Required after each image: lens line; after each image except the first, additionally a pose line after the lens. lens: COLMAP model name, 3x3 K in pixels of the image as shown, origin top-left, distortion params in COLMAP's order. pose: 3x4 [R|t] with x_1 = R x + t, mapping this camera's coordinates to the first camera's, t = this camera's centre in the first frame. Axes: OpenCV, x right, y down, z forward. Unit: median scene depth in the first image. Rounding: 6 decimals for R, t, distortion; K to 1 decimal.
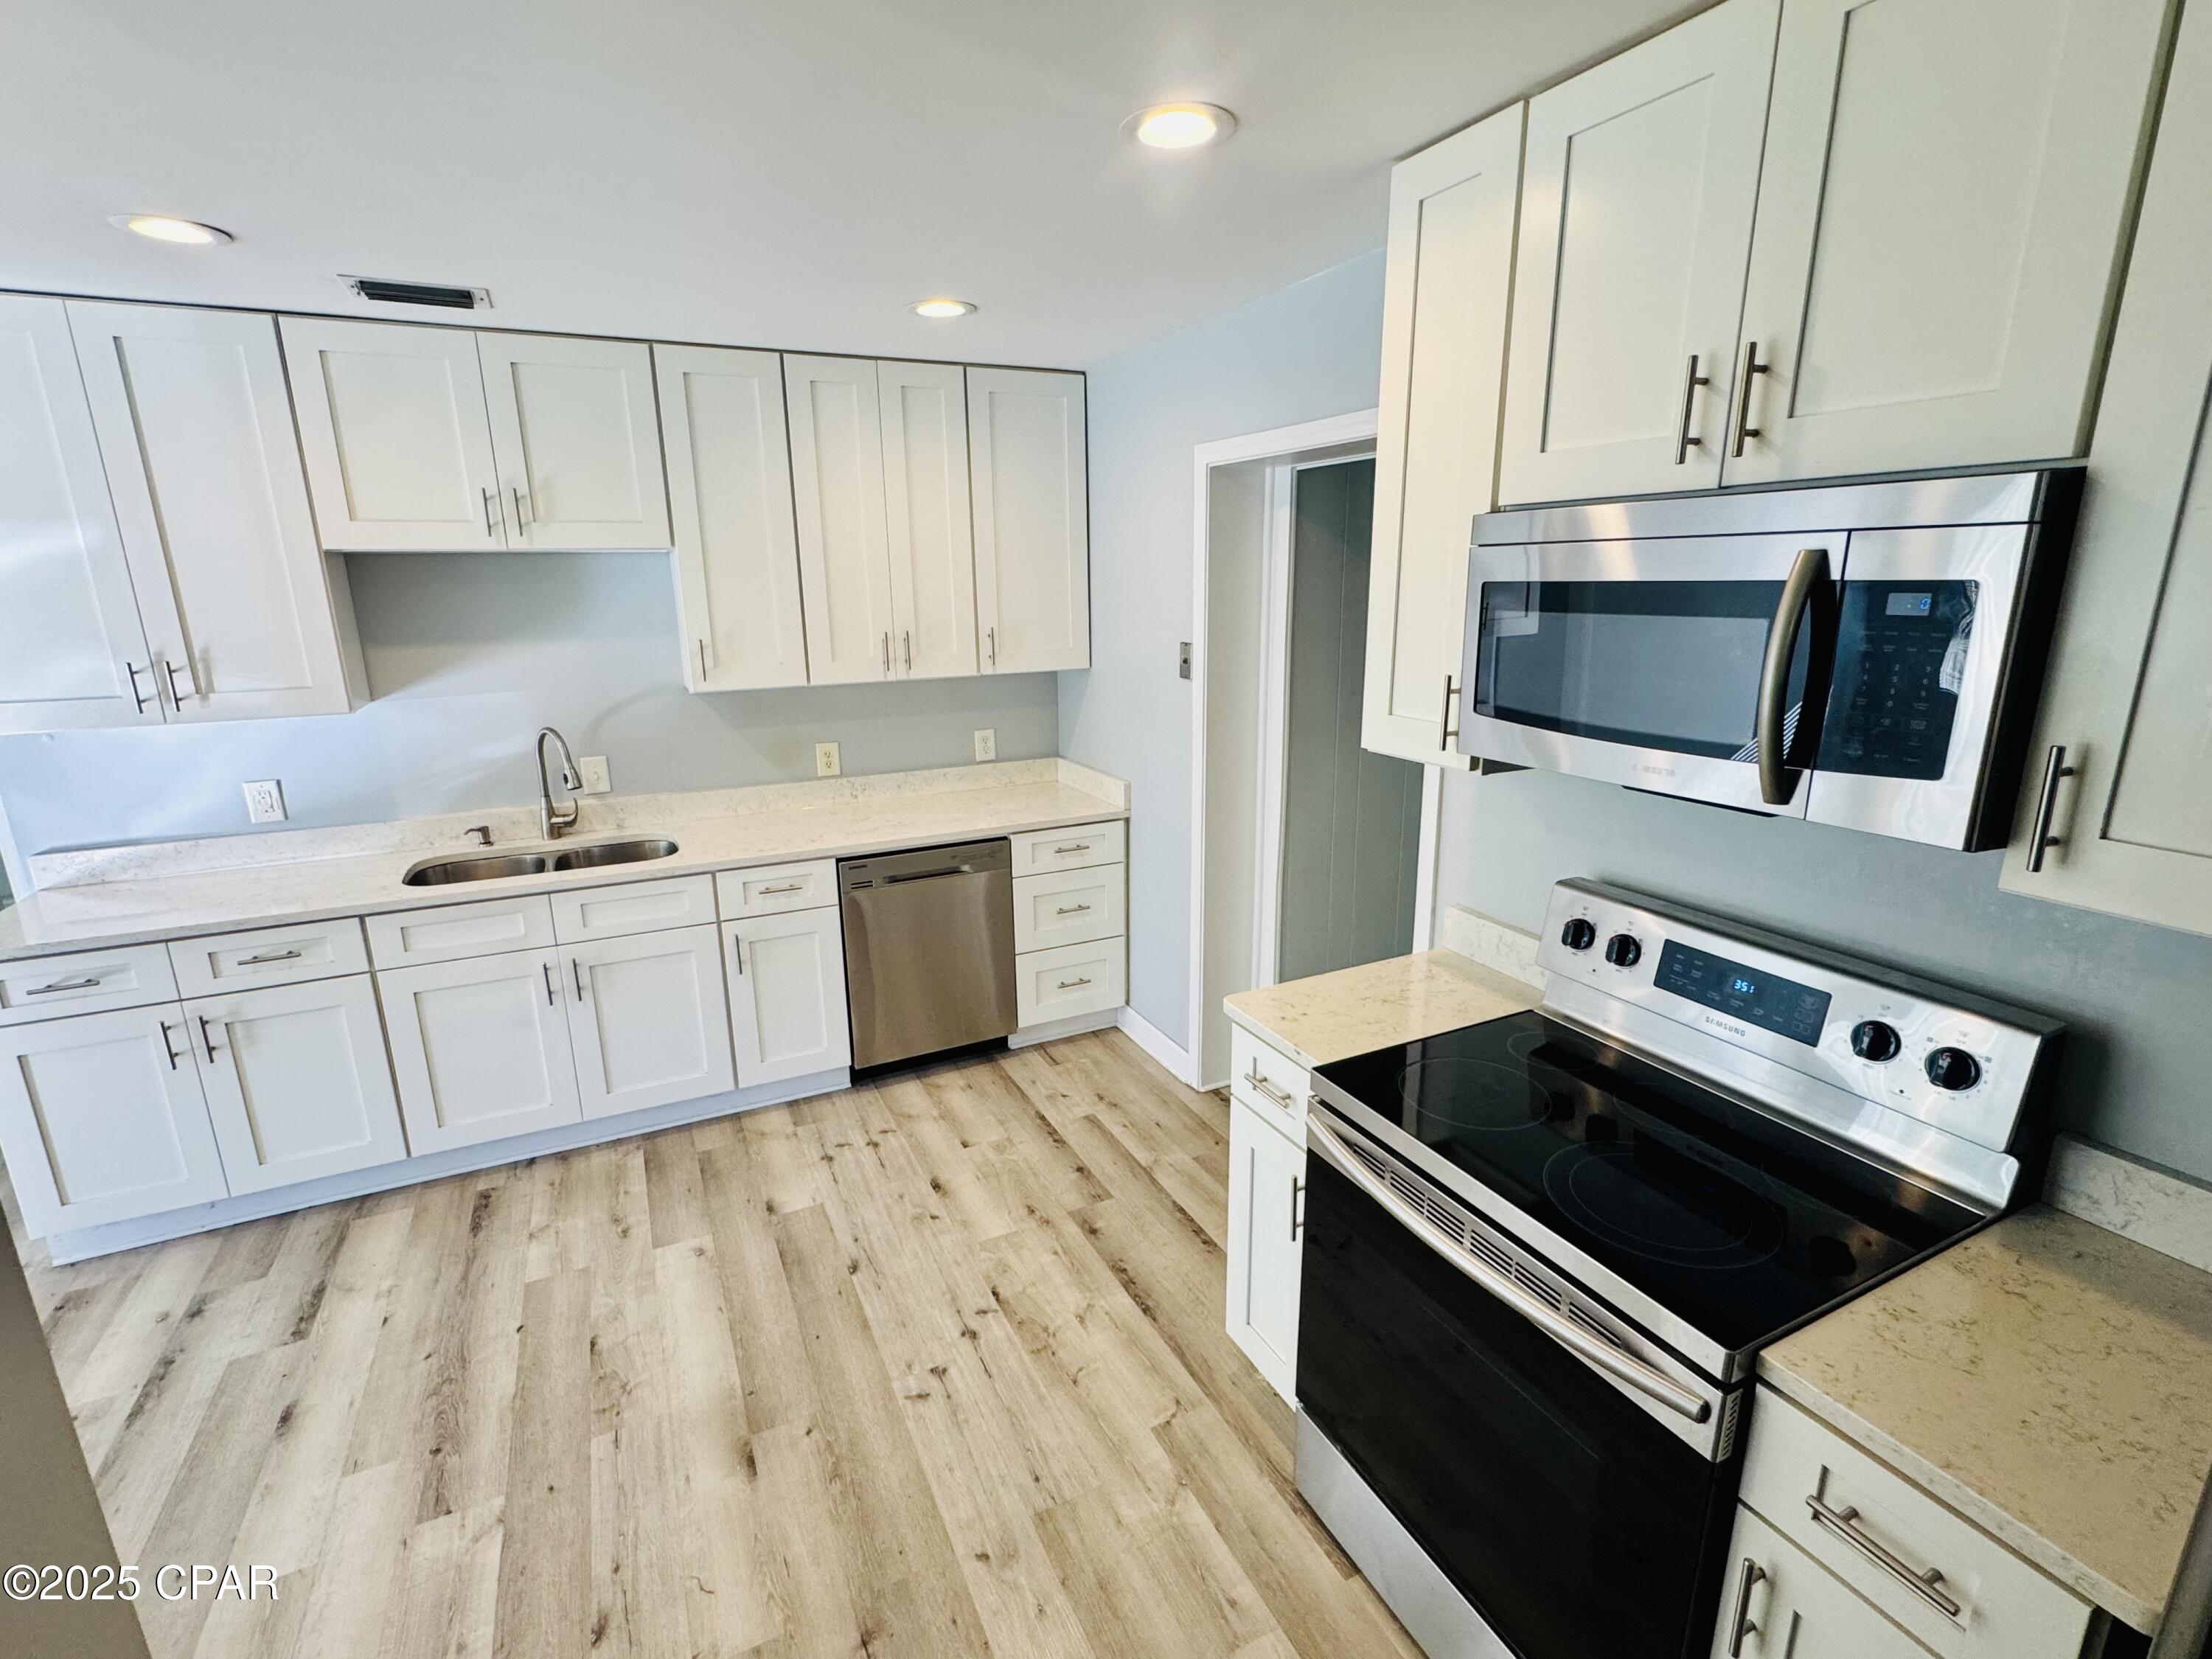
lens RADIAL K [[1016.0, 0, 1095.0], [0, 1016.0, 832.5], [0, 0, 1]] dist [-0.004323, 0.000575]
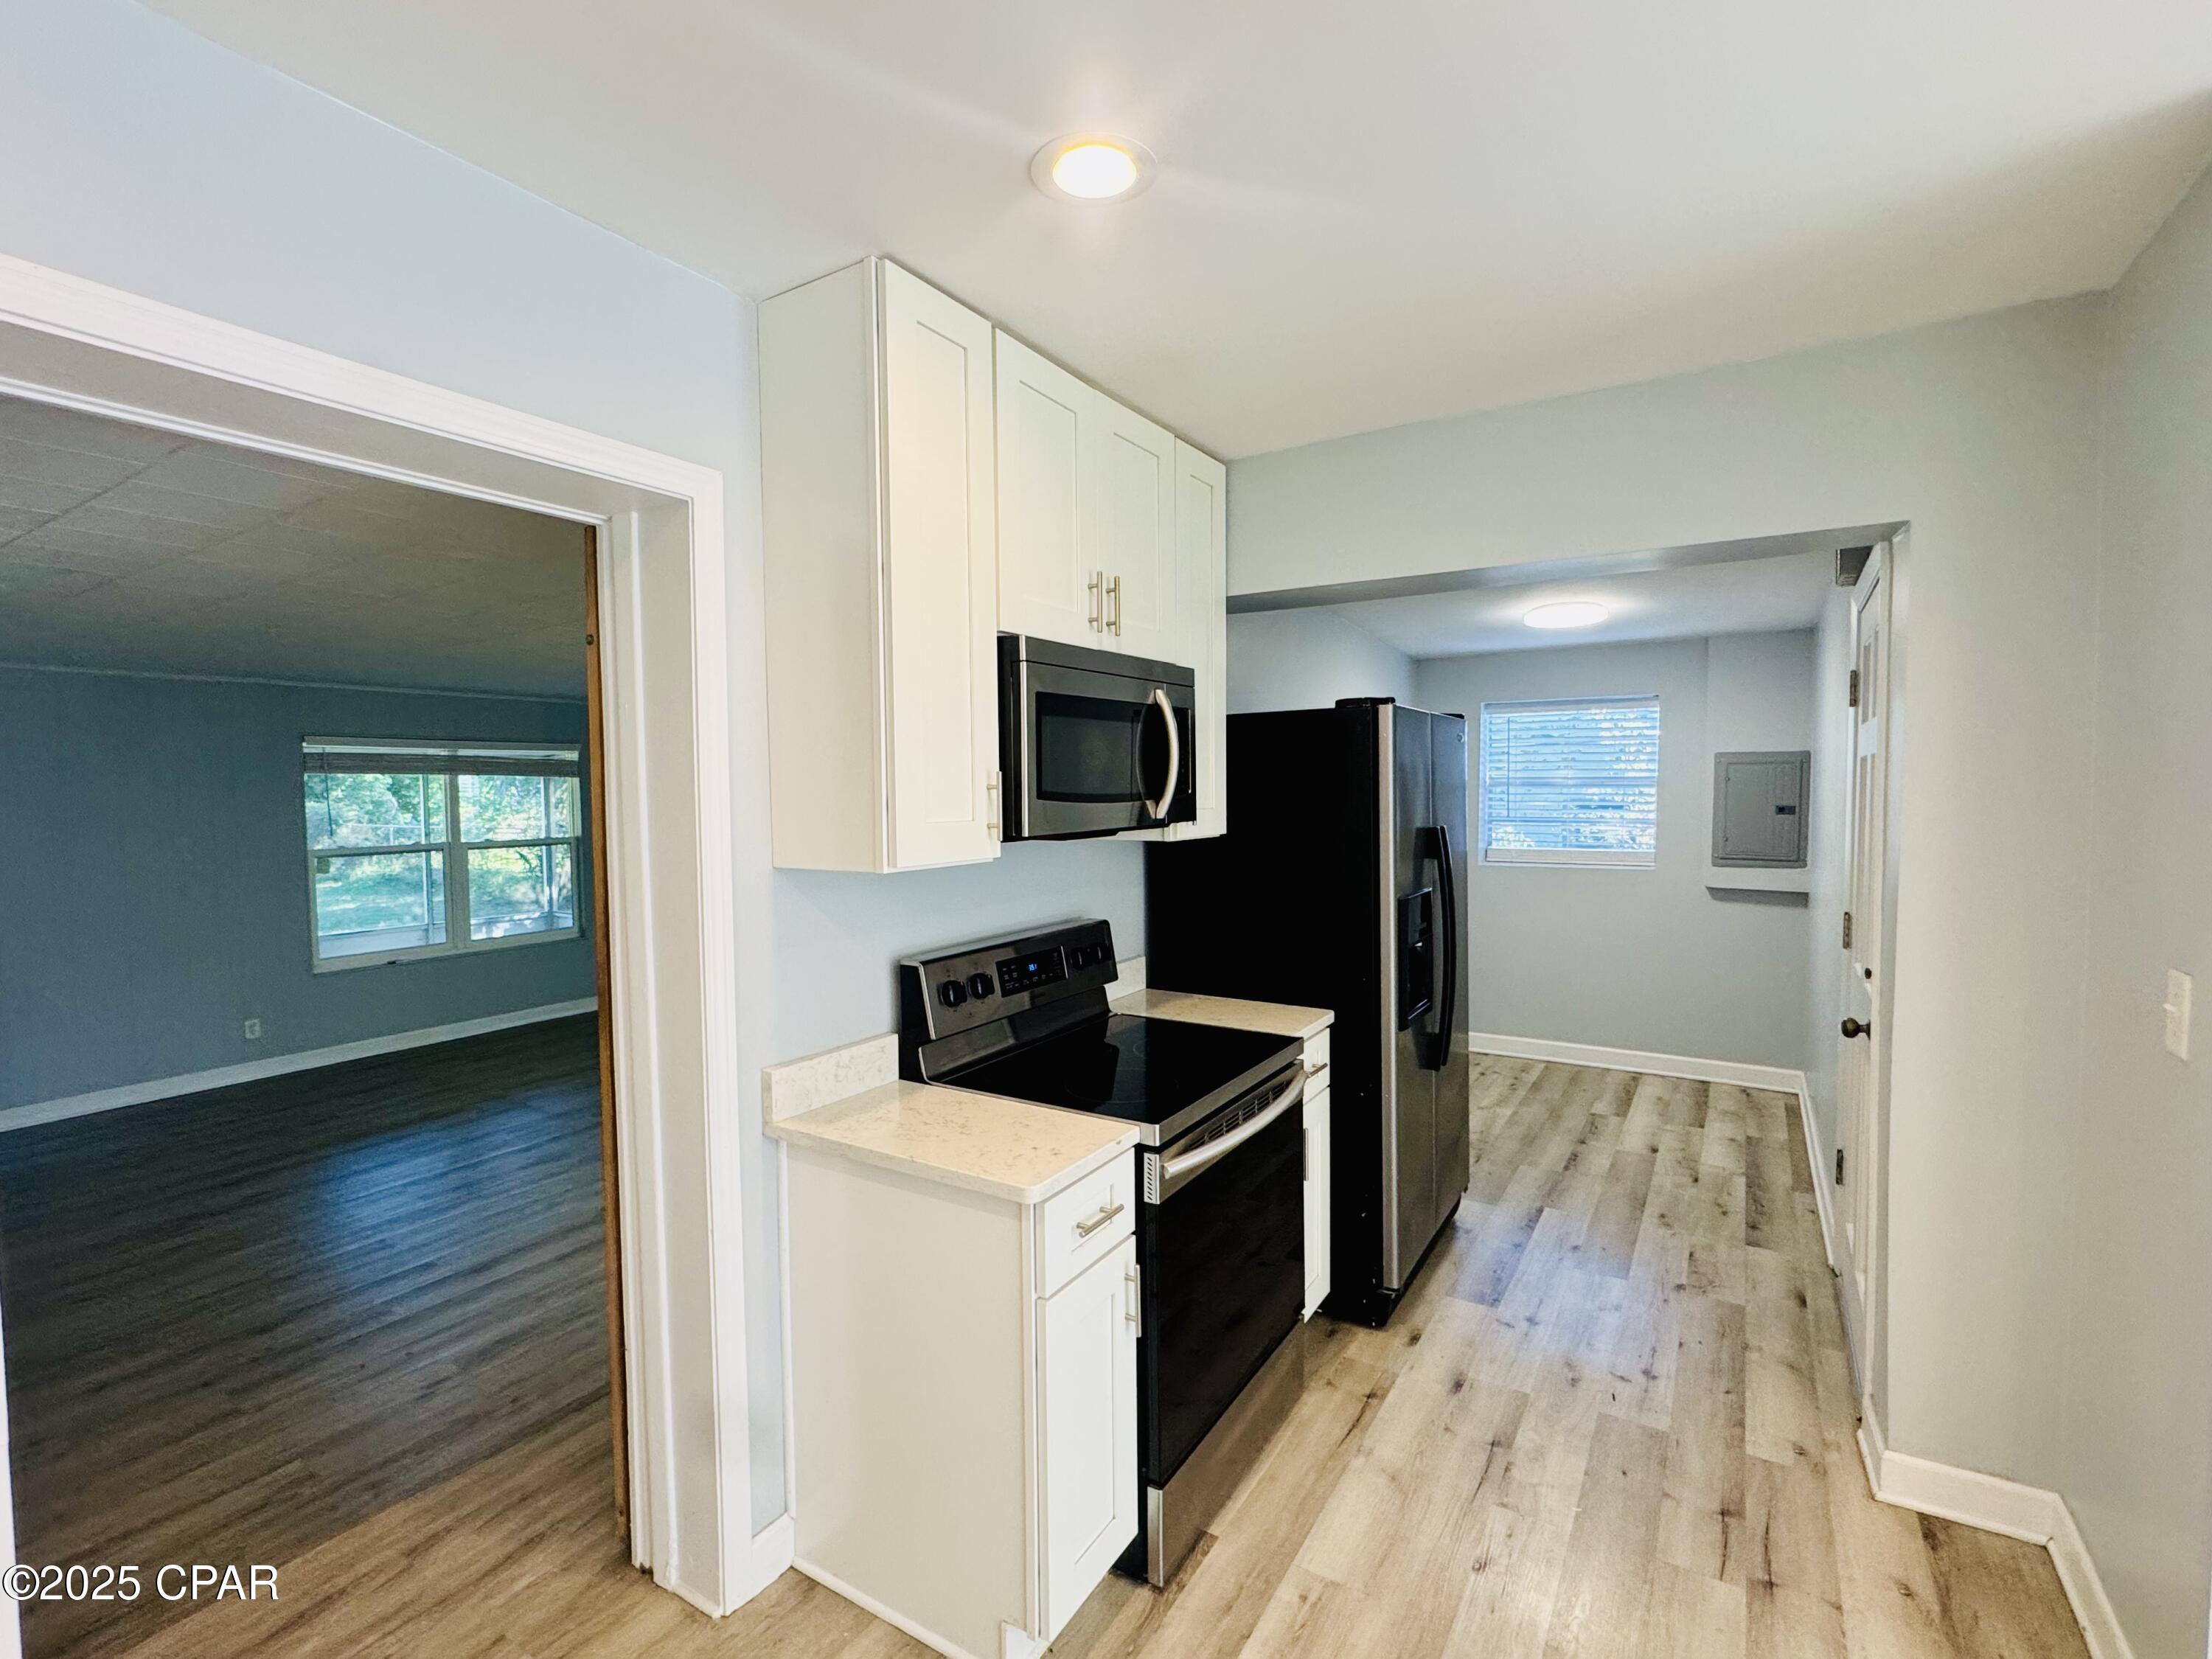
lens RADIAL K [[1016.0, 0, 1098.6], [0, 1016.0, 829.5], [0, 0, 1]] dist [-0.004323, 0.000575]
pose [[-0.524326, -0.020022, 0.851282, -0.382089], [0.233043, 0.958181, 0.166073, -0.148827], [-0.819007, 0.285461, -0.497734, 0.868672]]
